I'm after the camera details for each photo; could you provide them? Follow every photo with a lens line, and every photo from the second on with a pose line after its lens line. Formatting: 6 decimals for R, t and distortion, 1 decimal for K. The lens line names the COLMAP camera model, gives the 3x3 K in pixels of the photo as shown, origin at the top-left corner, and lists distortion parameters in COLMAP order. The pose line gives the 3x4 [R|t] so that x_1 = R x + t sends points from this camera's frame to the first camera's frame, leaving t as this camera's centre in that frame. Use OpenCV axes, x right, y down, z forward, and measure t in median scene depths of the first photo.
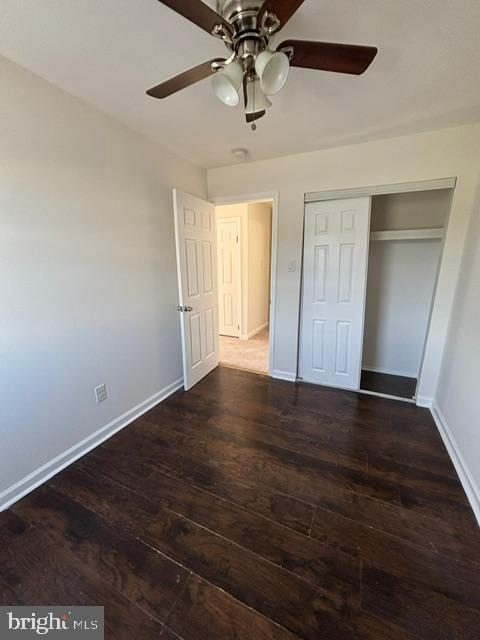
lens RADIAL K [[258.0, 0, 240.0], [0, 258.0, 320.0], [0, 0, 1]] dist [-0.000110, -0.000126]
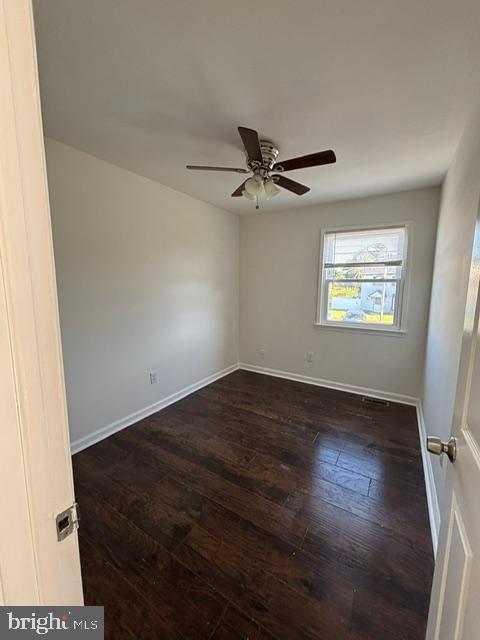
lens RADIAL K [[258.0, 0, 240.0], [0, 258.0, 320.0], [0, 0, 1]] dist [-0.000110, -0.000126]
pose [[-0.994298, -0.013451, 0.105789, -0.022109], [0.025022, 0.934892, 0.354050, -0.521345], [-0.103664, 0.354678, -0.929224, 2.281099]]
